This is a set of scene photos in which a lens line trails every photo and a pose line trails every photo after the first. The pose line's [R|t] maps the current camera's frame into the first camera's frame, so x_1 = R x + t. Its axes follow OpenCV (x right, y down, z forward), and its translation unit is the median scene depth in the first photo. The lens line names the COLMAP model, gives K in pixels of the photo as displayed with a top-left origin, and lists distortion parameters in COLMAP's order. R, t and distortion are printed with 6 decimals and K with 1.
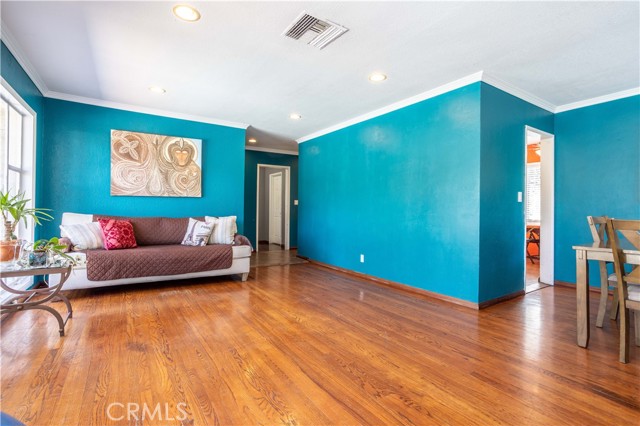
lens RADIAL K [[306.7, 0, 320.1], [0, 306.7, 208.9], [0, 0, 1]] dist [-0.036326, 0.019125]
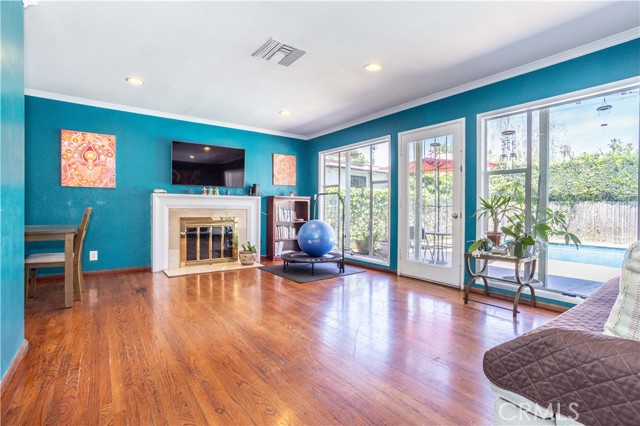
lens RADIAL K [[306.7, 0, 319.2], [0, 306.7, 208.3], [0, 0, 1]] dist [-0.036326, 0.019125]
pose [[-0.998838, -0.016917, -0.045121, -0.077620], [-0.016697, 0.999847, -0.005251, 0.009620], [0.045202, -0.004492, -0.998968, 1.320061]]
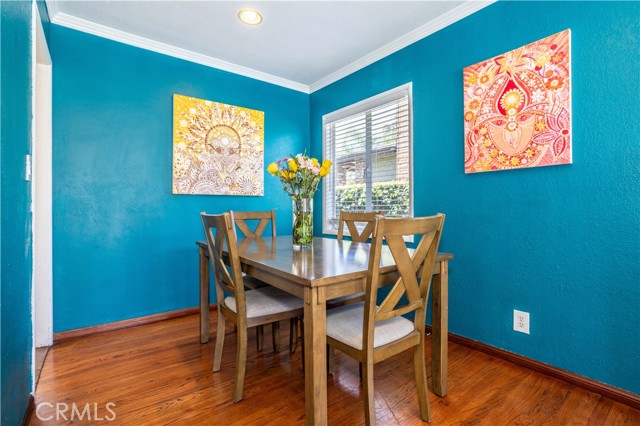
lens RADIAL K [[306.7, 0, 317.1], [0, 306.7, 209.2], [0, 0, 1]] dist [-0.036326, 0.019125]
pose [[-0.067406, -0.006671, 0.997703, 0.210355], [-0.008153, 0.999948, 0.006135, 0.007083], [-0.997692, -0.007720, -0.067457, 0.581740]]
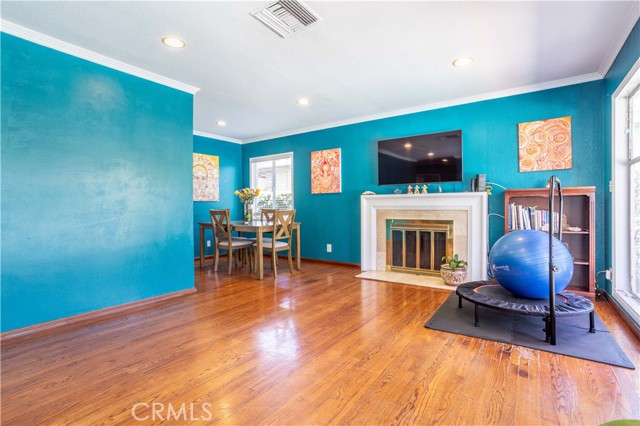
lens RADIAL K [[306.7, 0, 317.3], [0, 306.7, 210.5], [0, 0, 1]] dist [-0.036326, 0.019125]
pose [[-0.359934, -0.016845, 0.932826, -0.565800], [-0.003969, 0.999856, 0.016524, -0.002134], [-0.932969, 0.002245, -0.359949, 0.757470]]
